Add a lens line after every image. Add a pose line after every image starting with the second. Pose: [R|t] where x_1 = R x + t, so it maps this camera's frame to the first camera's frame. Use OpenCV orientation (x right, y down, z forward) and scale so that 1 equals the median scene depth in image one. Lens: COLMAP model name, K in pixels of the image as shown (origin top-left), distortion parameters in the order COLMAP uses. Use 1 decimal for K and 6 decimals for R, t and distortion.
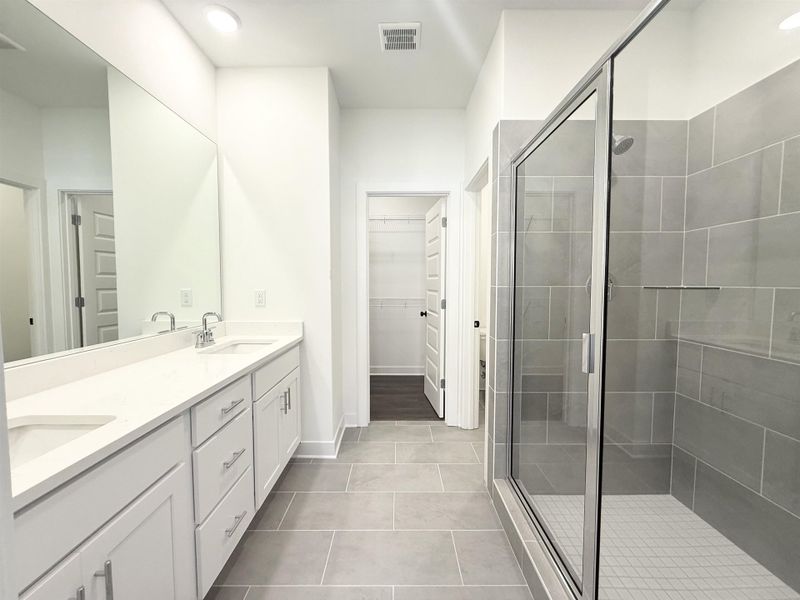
lens RADIAL K [[318.7, 0, 398.5], [0, 318.7, 300.8], [0, 0, 1]] dist [0.000219, -0.000459]
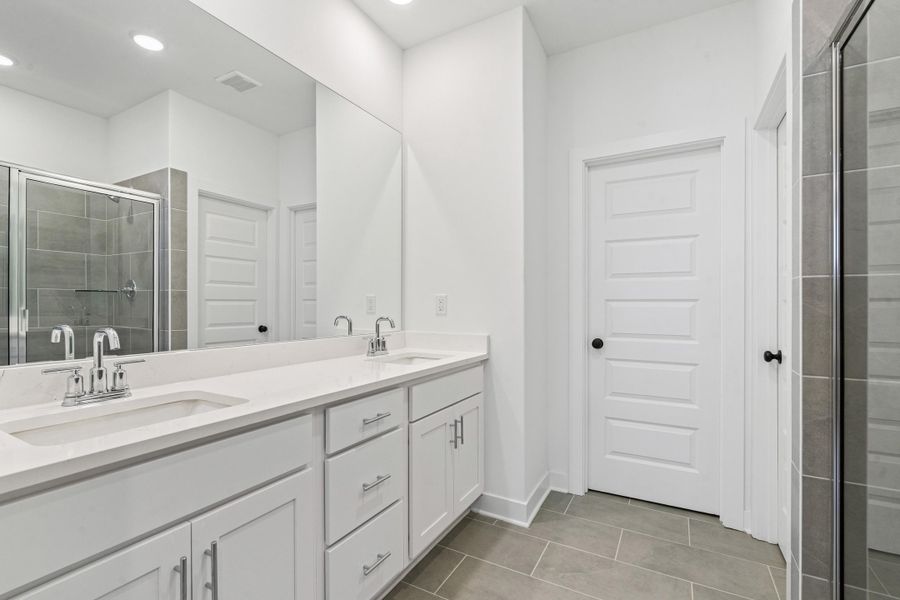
lens RADIAL K [[412.0, 0, 434.9], [0, 412.0, 305.1], [0, 0, 1]] dist [-0.001130, 0.000969]
pose [[0.867426, 0.003141, -0.497556, 0.093735], [-0.028681, 0.998633, -0.043697, 0.042144], [0.496738, 0.052175, 0.866331, 0.066990]]
